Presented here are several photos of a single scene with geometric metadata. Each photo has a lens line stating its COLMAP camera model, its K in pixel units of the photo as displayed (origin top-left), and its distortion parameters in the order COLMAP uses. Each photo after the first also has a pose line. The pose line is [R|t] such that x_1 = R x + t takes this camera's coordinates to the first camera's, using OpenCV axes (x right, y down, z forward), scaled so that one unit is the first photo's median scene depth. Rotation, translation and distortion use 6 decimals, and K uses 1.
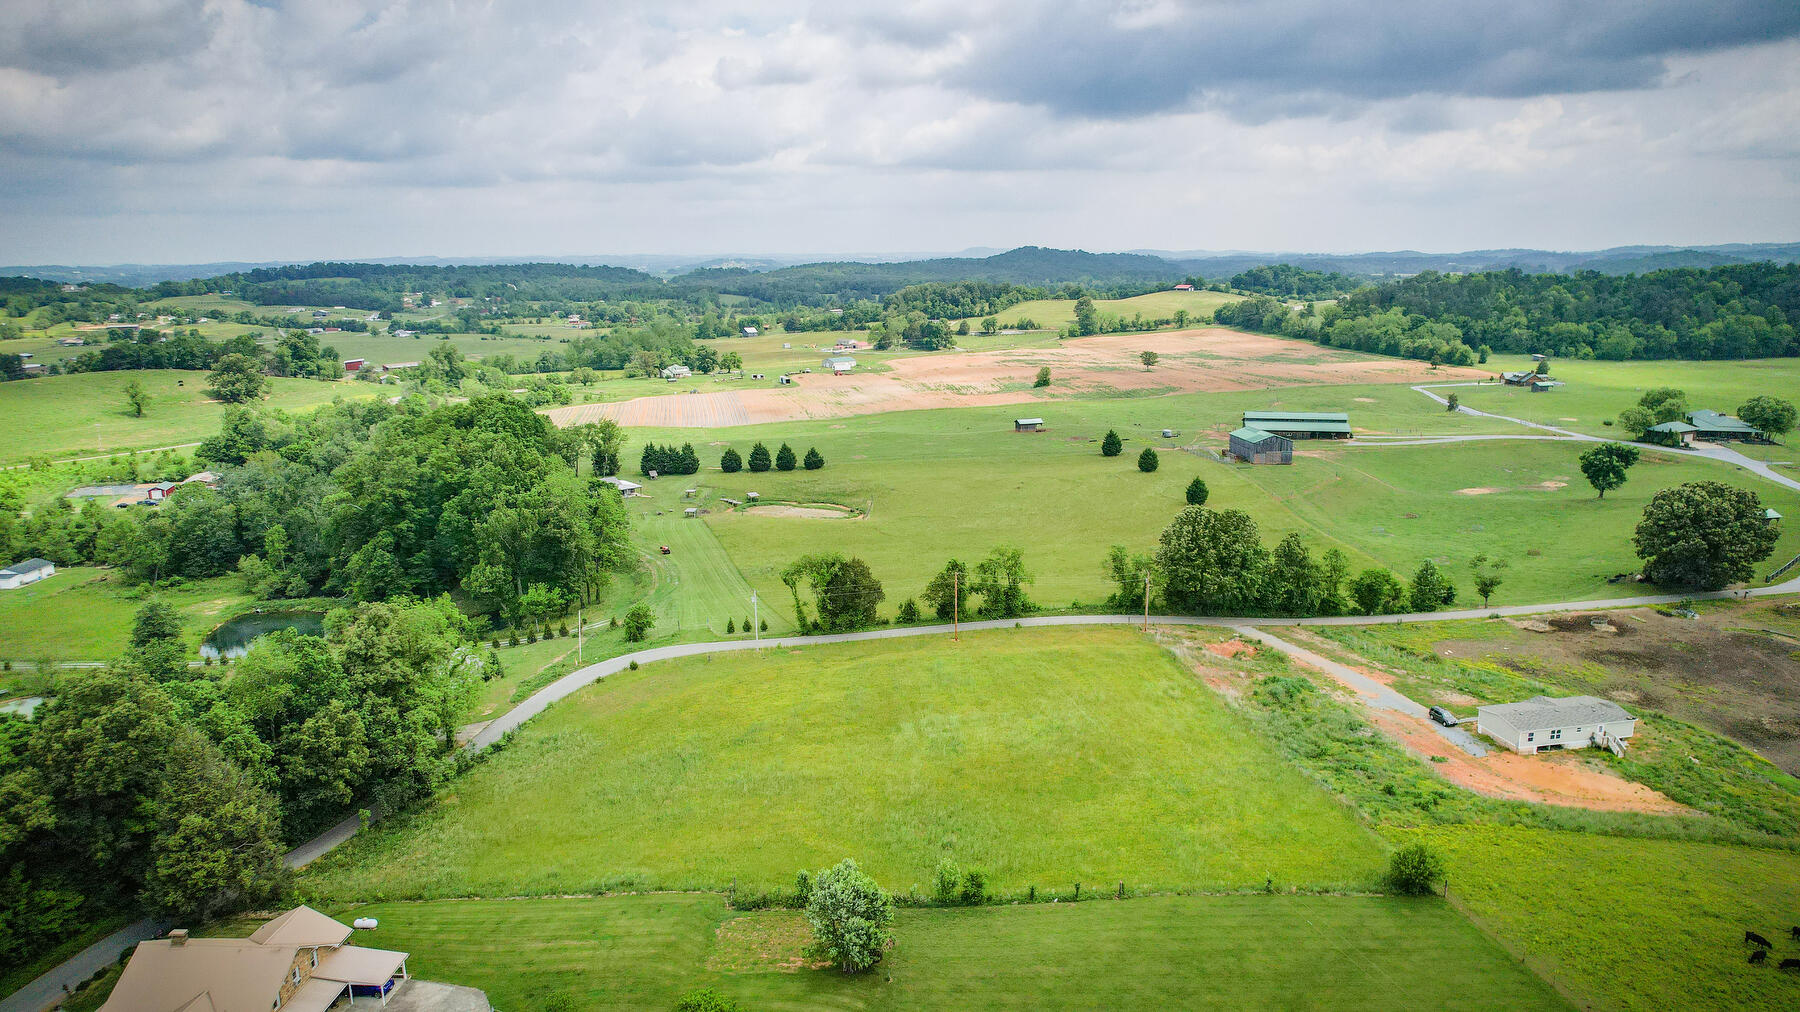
lens RADIAL K [[1151.1, 0, 900.2], [0, 1151.1, 511.2], [0, 0, 1]] dist [-0.073994, 0.070399]
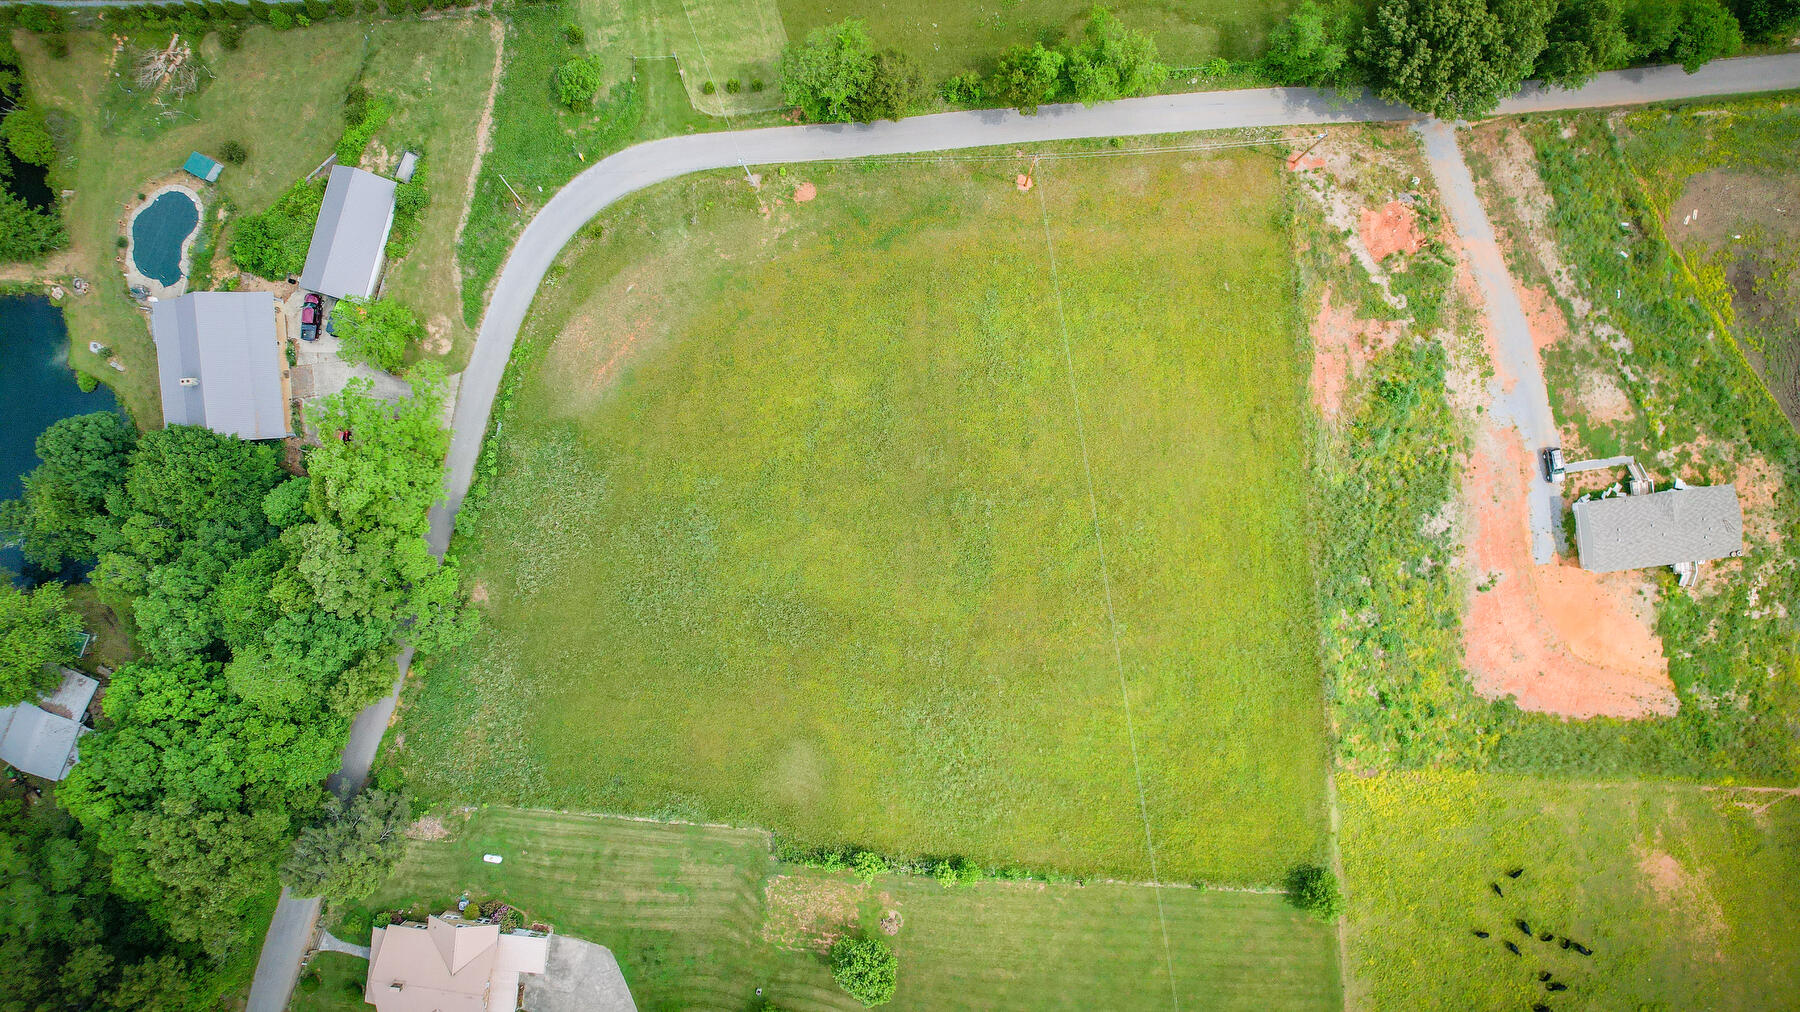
lens RADIAL K [[1151.1, 0, 900.2], [0, 1151.1, 511.2], [0, 0, 1]] dist [-0.073994, 0.070399]
pose [[0.998211, 0.059426, 0.006622, -0.021791], [-0.018046, 0.193823, 0.980871, -0.529353], [0.057006, -0.979235, 0.194548, 0.619934]]
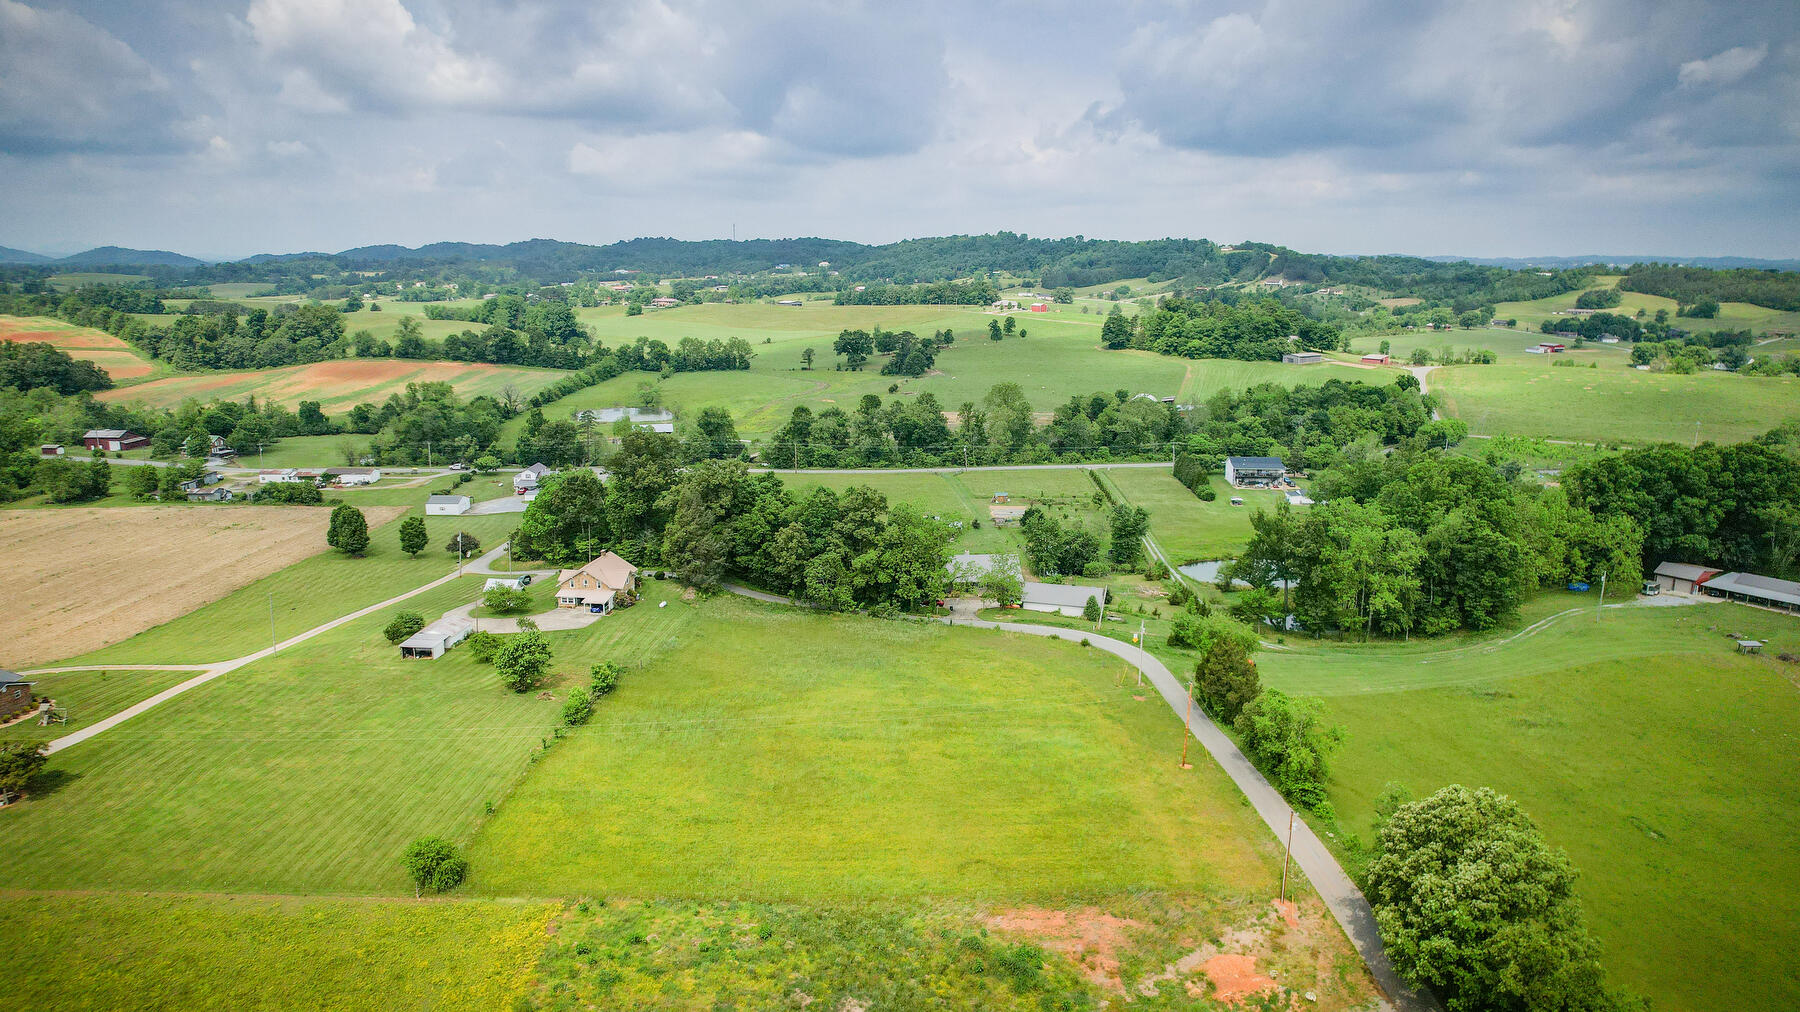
lens RADIAL K [[1173.0, 0, 899.9], [0, 1173.0, 533.4], [0, 0, 1]] dist [-0.066856, 0.059003]
pose [[-0.065834, 0.246356, -0.966941, 0.763258], [-0.221975, 0.941145, 0.254897, -0.191455], [0.972827, 0.231417, -0.007275, 0.739156]]
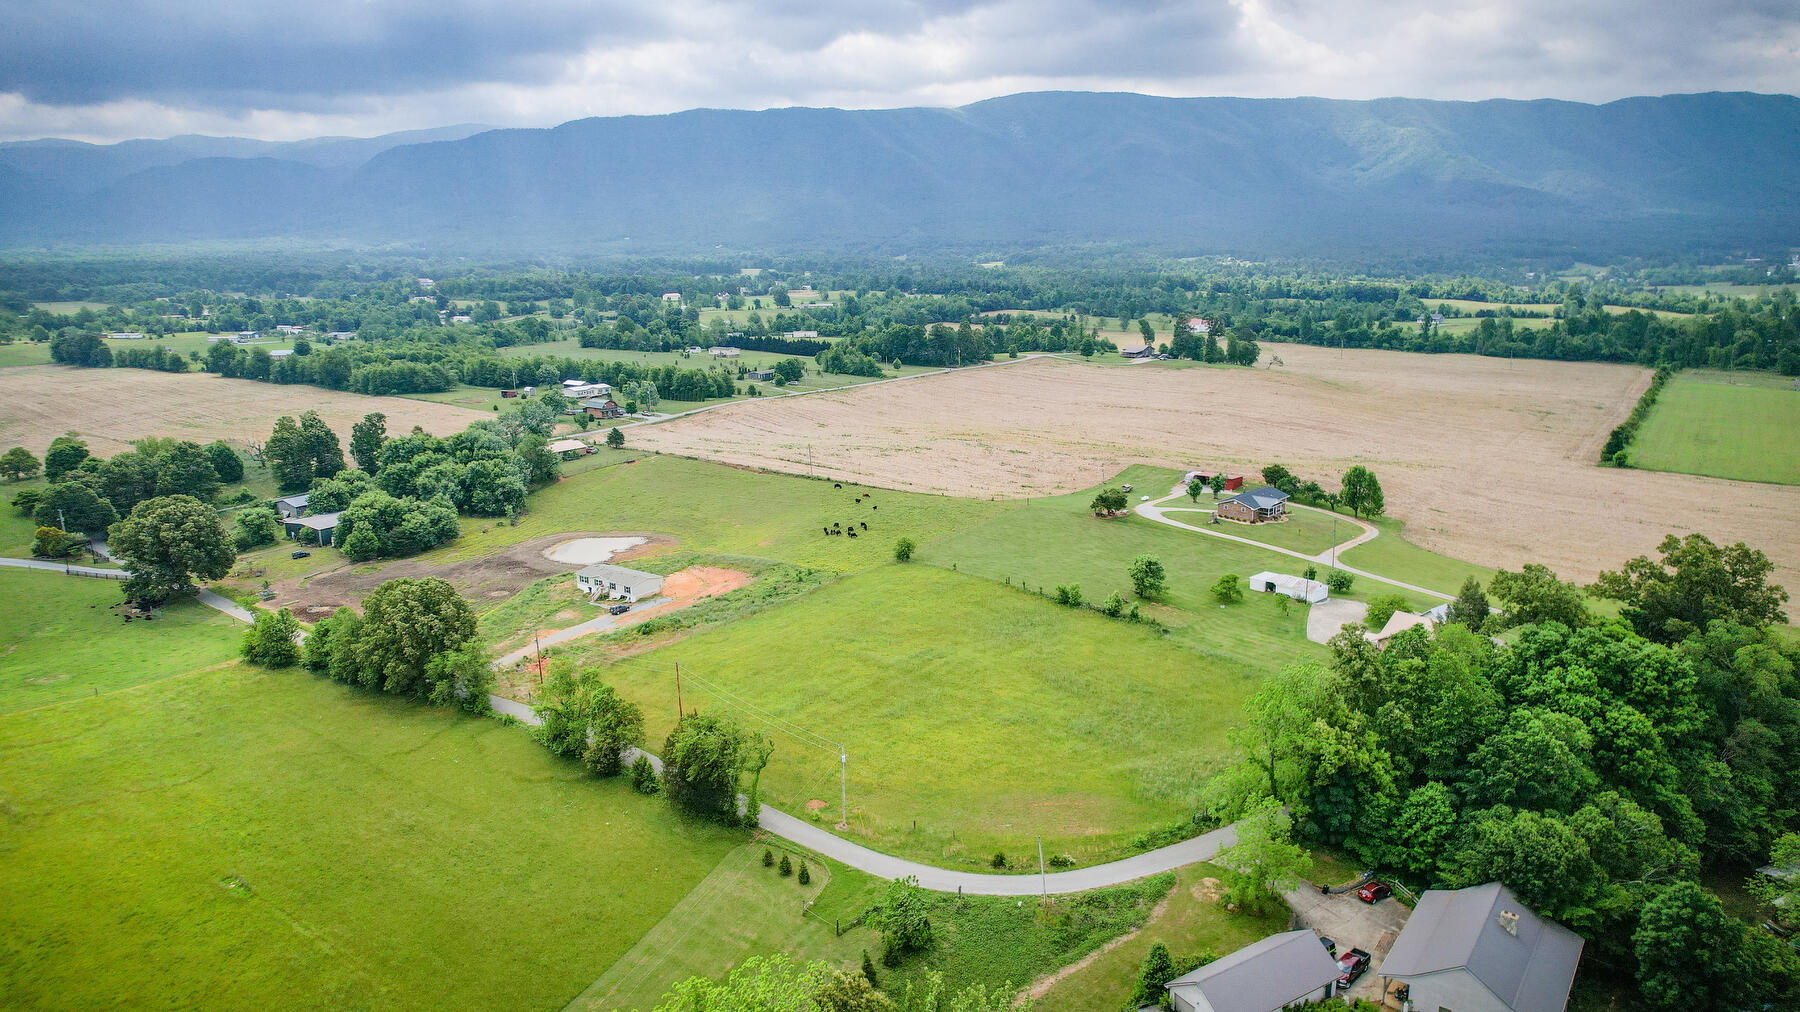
lens RADIAL K [[1151.1, 0, 900.2], [0, 1151.1, 511.2], [0, 0, 1]] dist [-0.073994, 0.070399]
pose [[-0.692982, -0.138415, 0.707543, -0.608168], [0.179782, 0.917217, 0.355516, -0.301208], [-0.698179, 0.373569, -0.610731, 1.275965]]
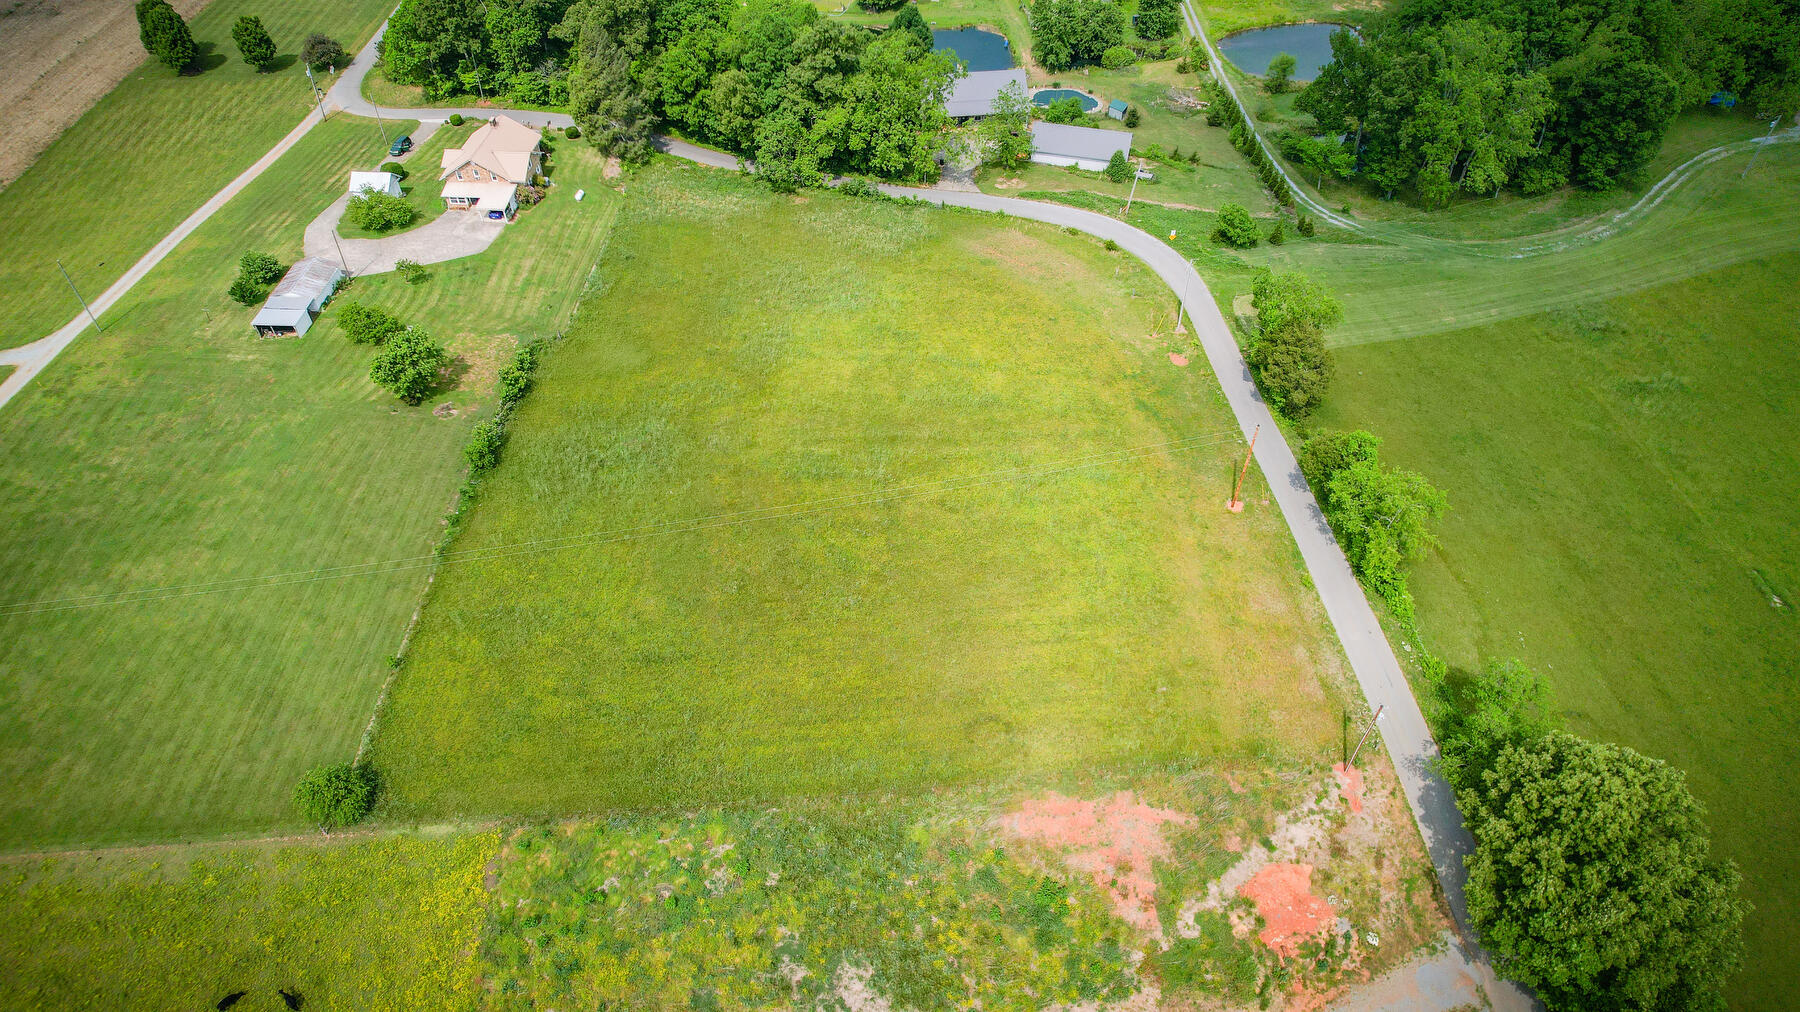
lens RADIAL K [[1151.1, 0, 900.2], [0, 1151.1, 511.2], [0, 0, 1]] dist [-0.073994, 0.070399]
pose [[-0.035149, 0.729410, -0.683173, 0.479740], [-0.207109, 0.663438, 0.718996, -0.301303], [0.977686, 0.166764, 0.127748, 0.694805]]
